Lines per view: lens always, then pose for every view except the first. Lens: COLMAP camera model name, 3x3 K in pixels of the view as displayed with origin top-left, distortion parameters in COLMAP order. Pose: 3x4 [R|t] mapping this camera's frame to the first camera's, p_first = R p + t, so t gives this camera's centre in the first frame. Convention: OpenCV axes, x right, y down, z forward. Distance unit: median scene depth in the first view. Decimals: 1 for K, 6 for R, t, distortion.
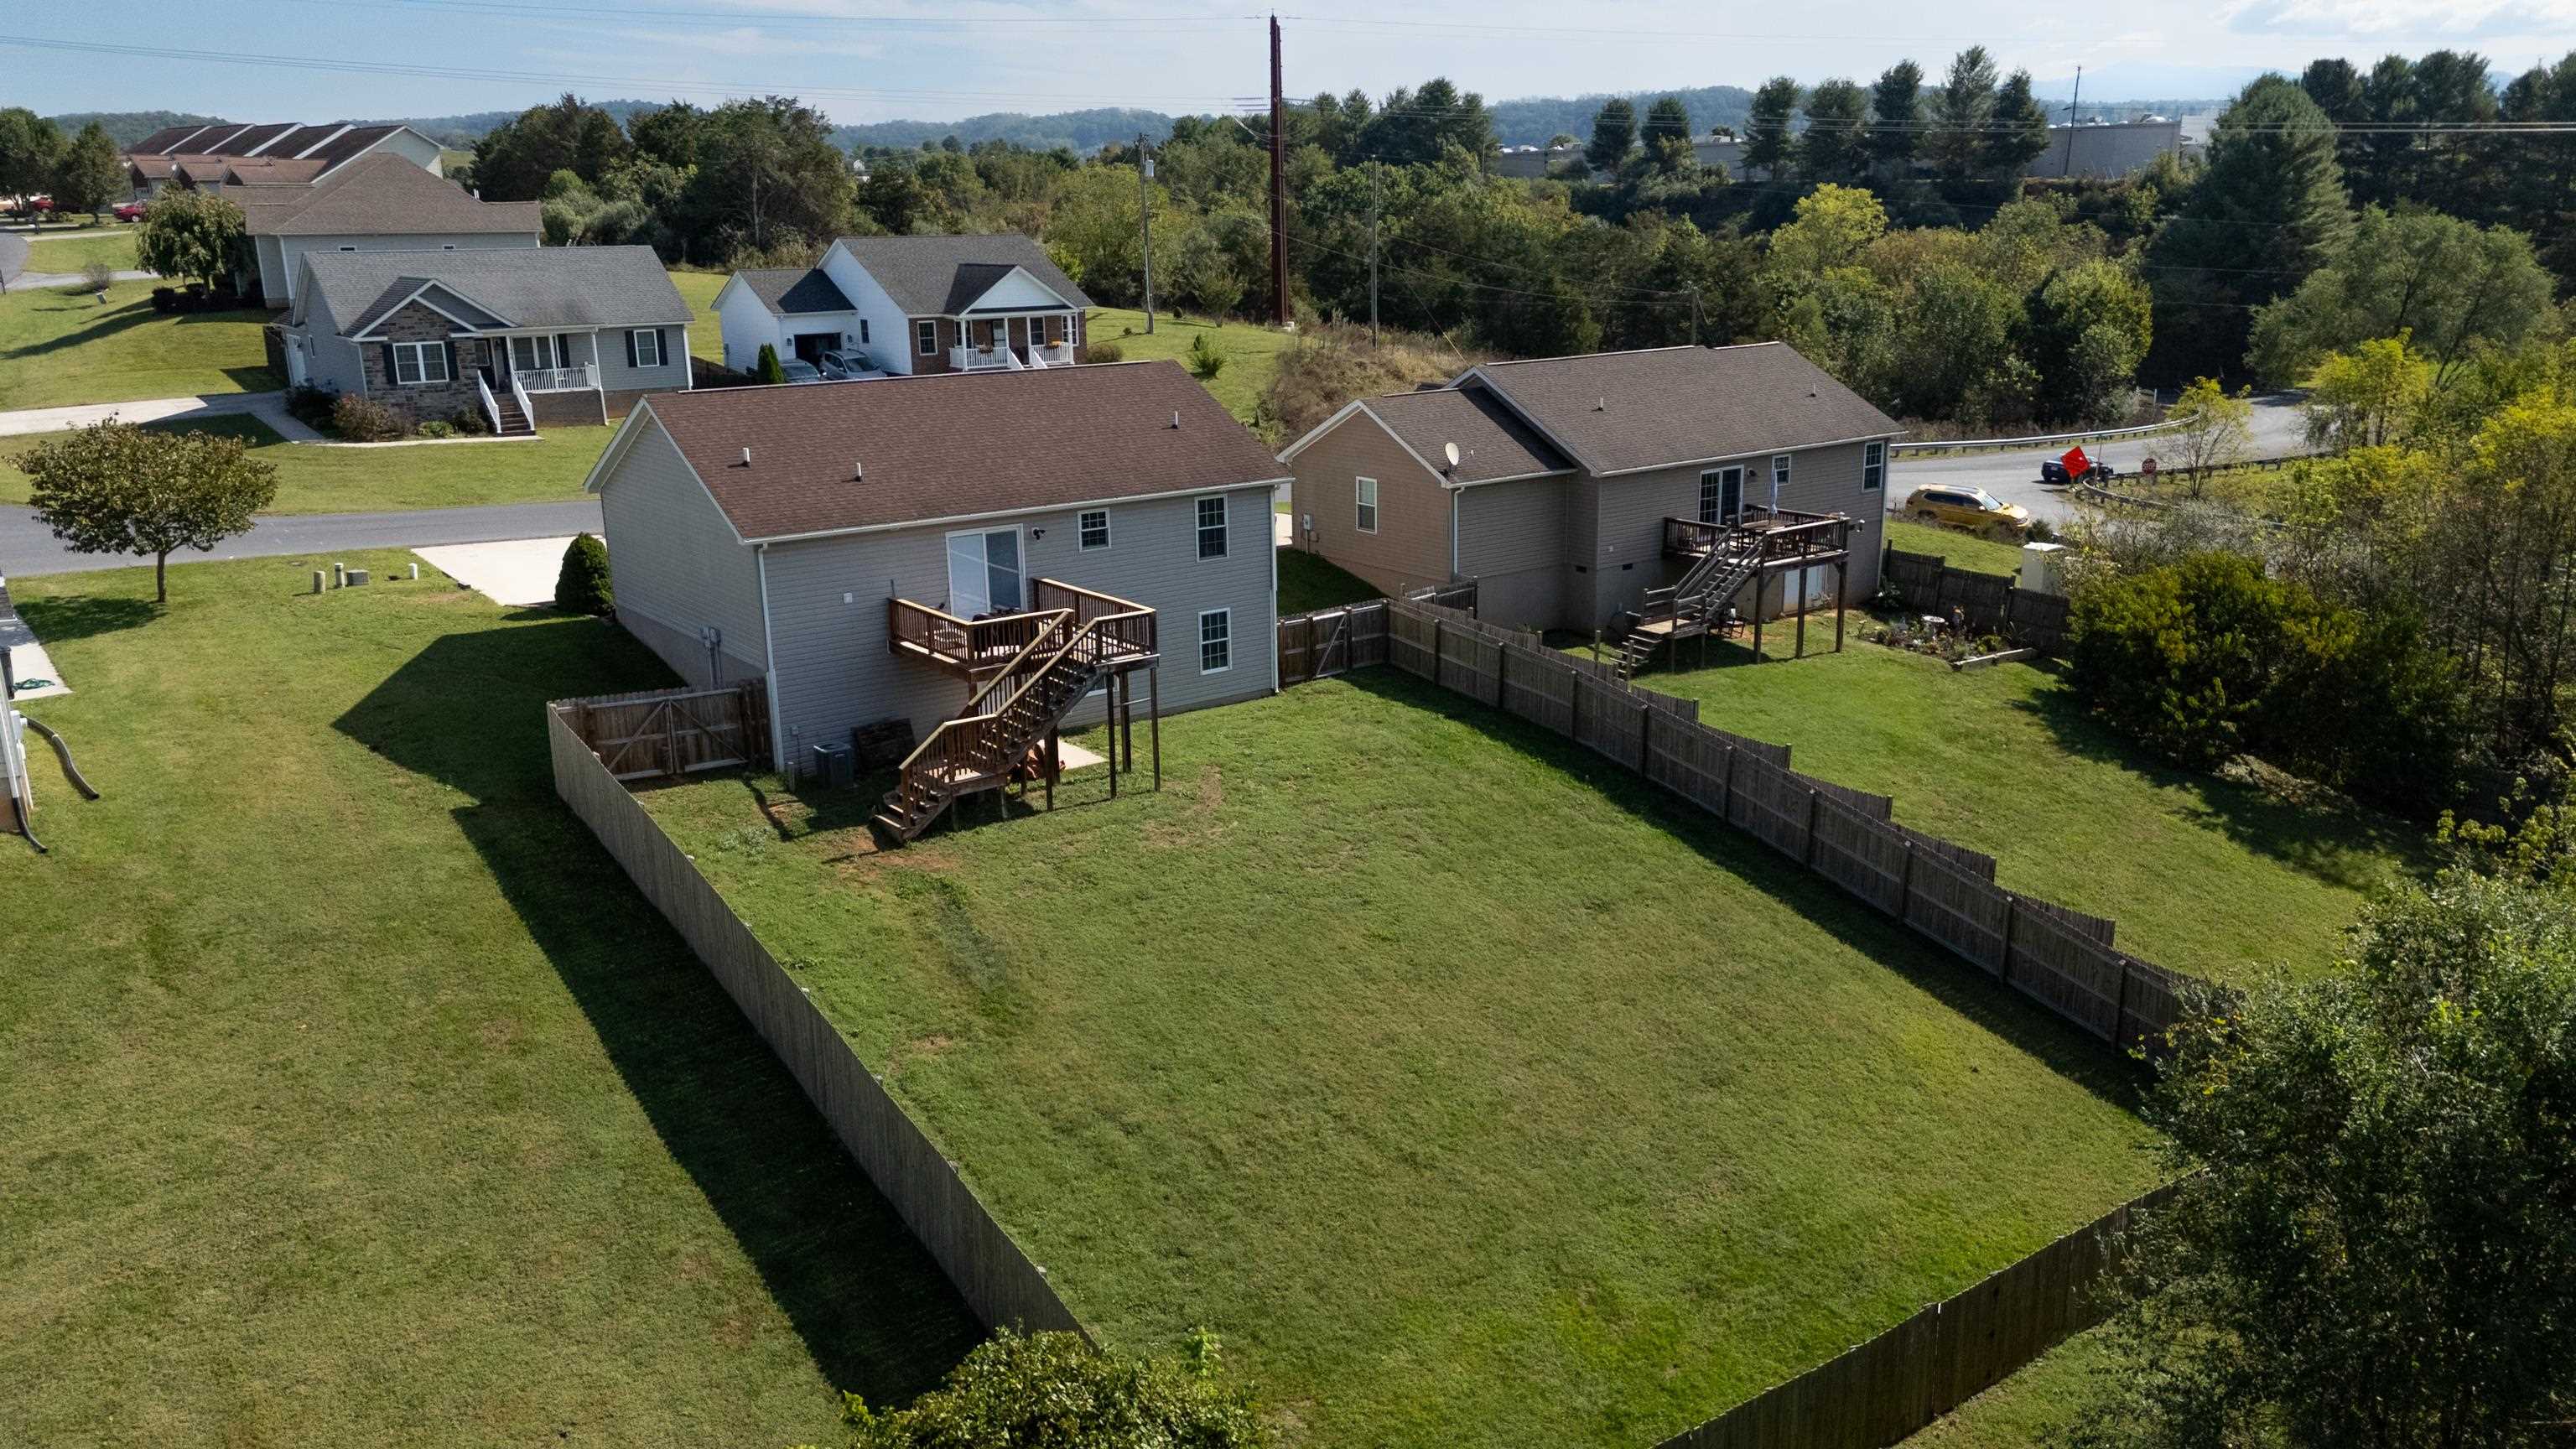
lens RADIAL K [[1881.1, 0, 1286.4], [0, 1881.1, 725.2], [0, 0, 1]] dist [0.009769, 0.001113]
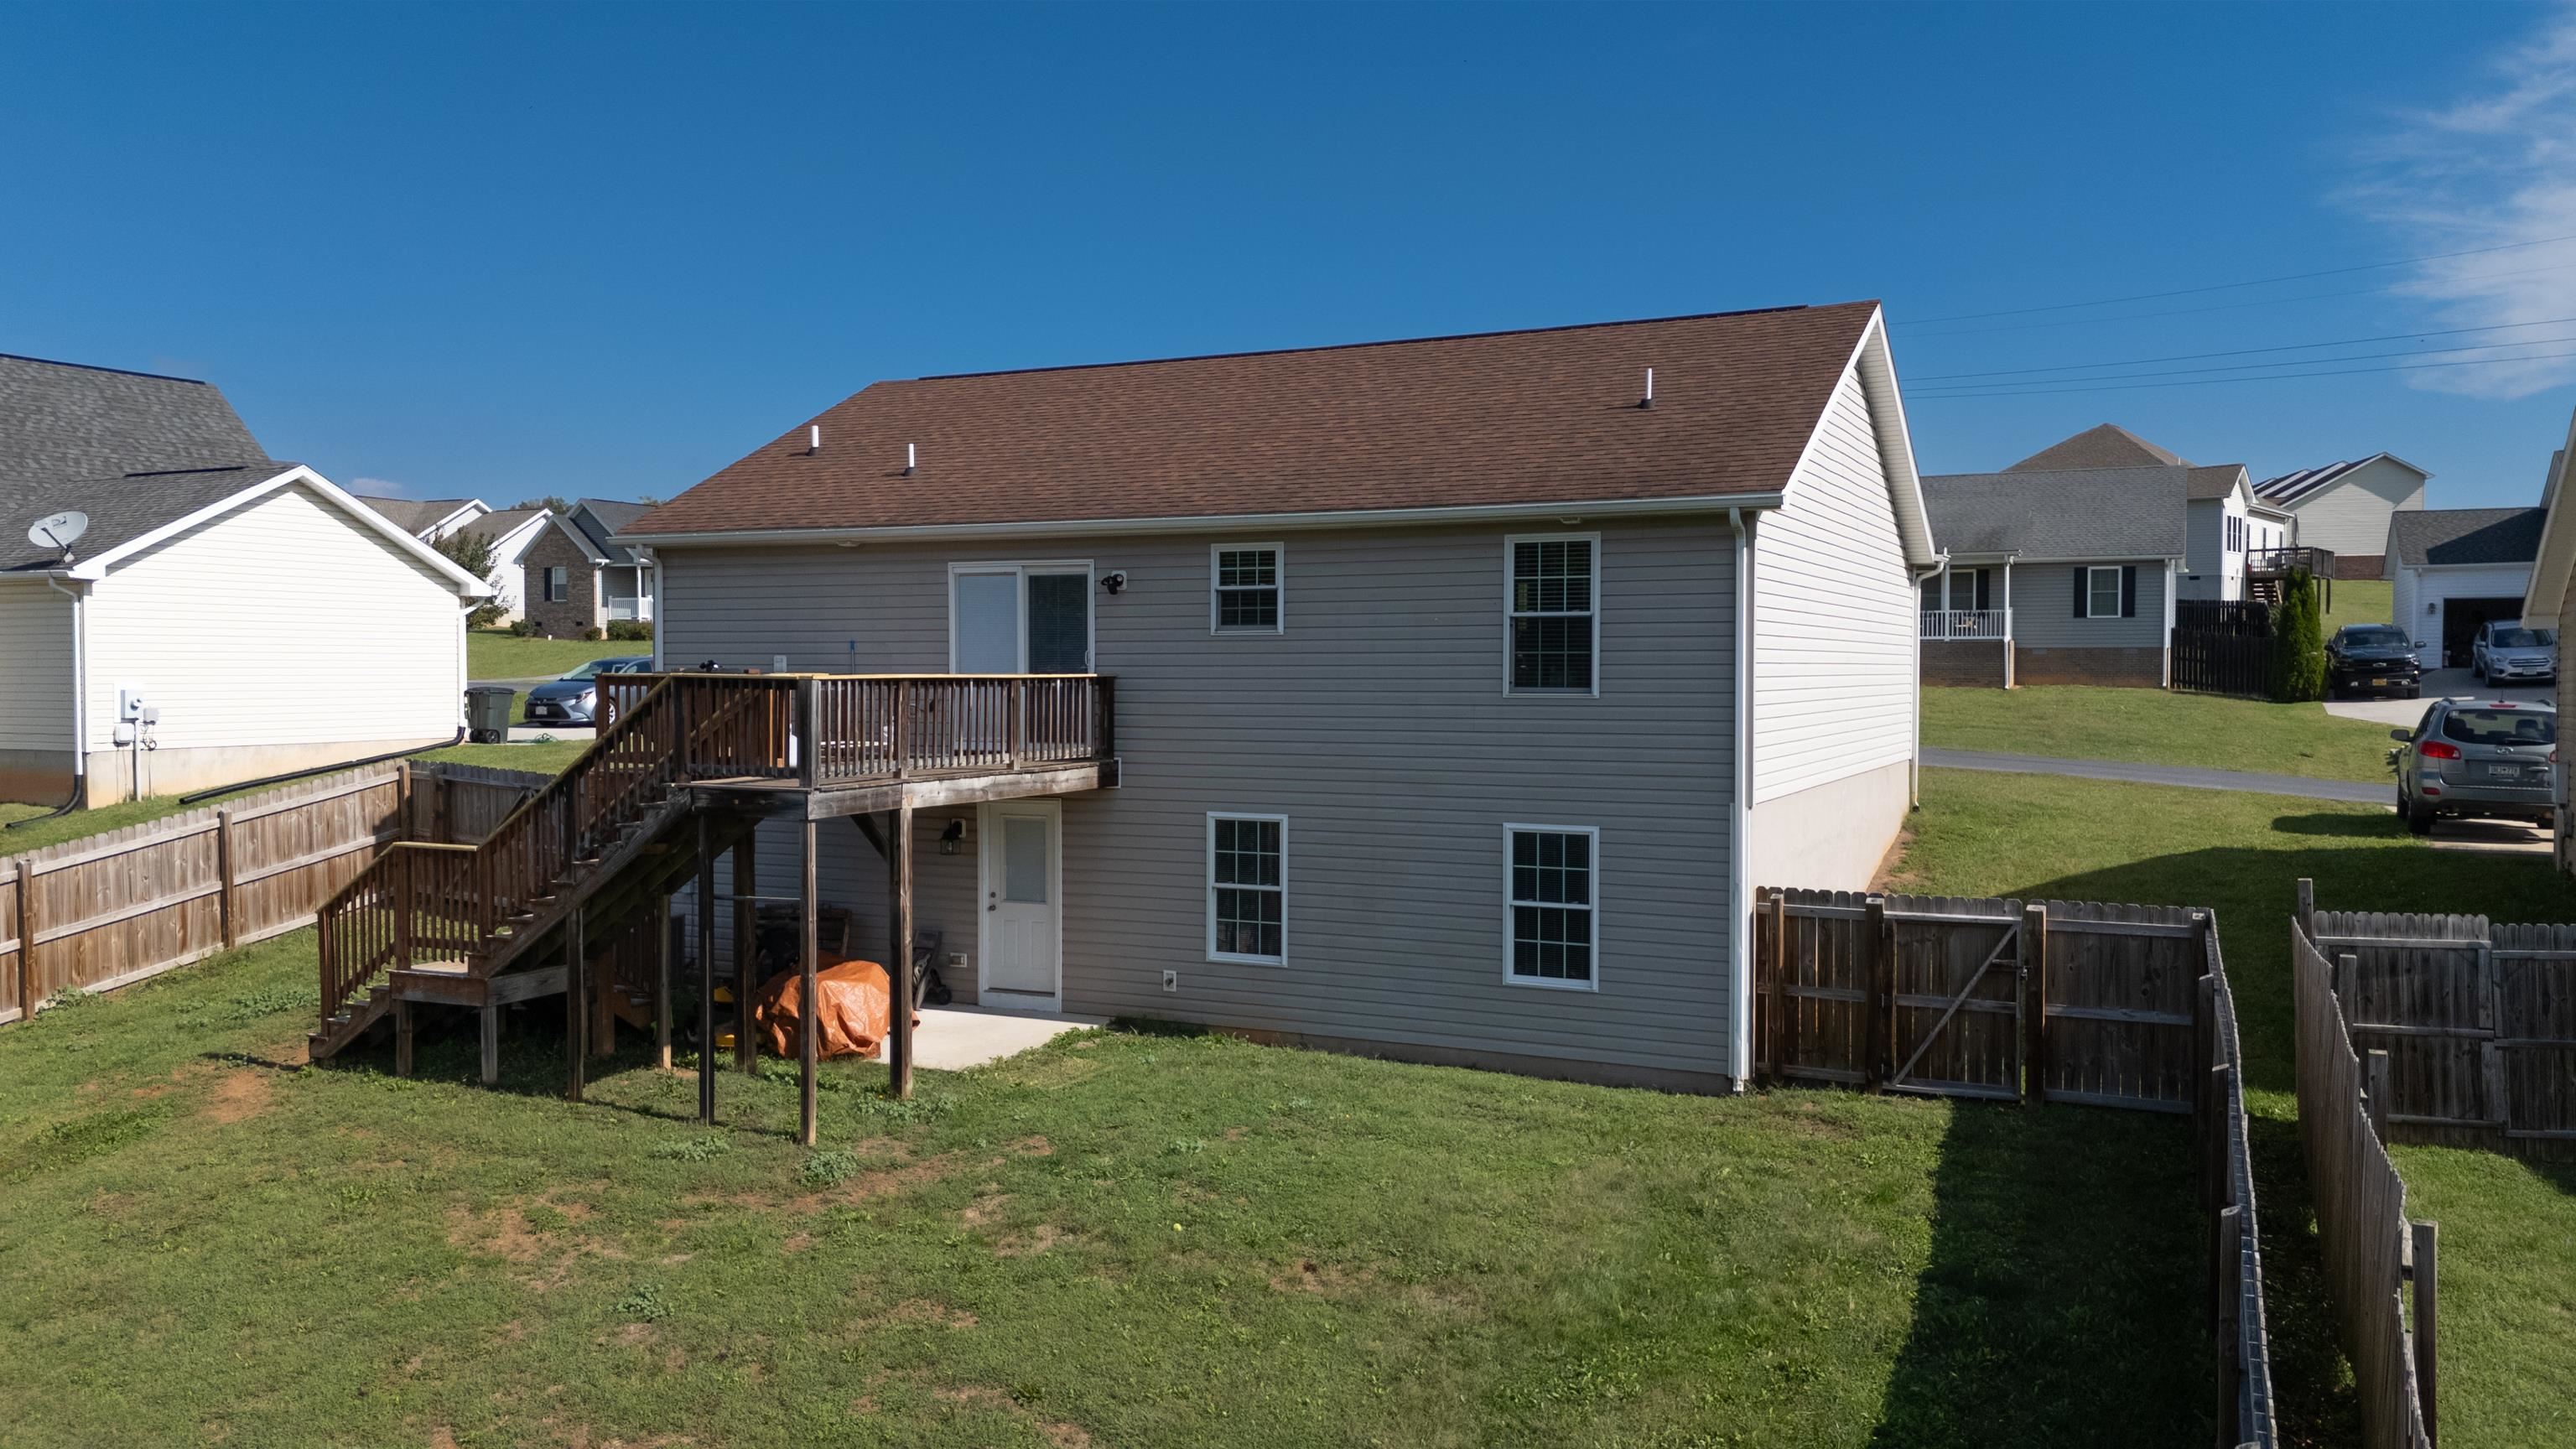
lens RADIAL K [[1881.1, 0, 1286.4], [0, 1881.1, 719.3], [0, 0, 1]] dist [0.009769, 0.001113]
pose [[0.455567, 0.037622, -0.889406, 0.287841], [-0.239761, 0.967372, -0.081889, -0.037954], [0.857306, 0.250551, 0.449723, 0.781872]]
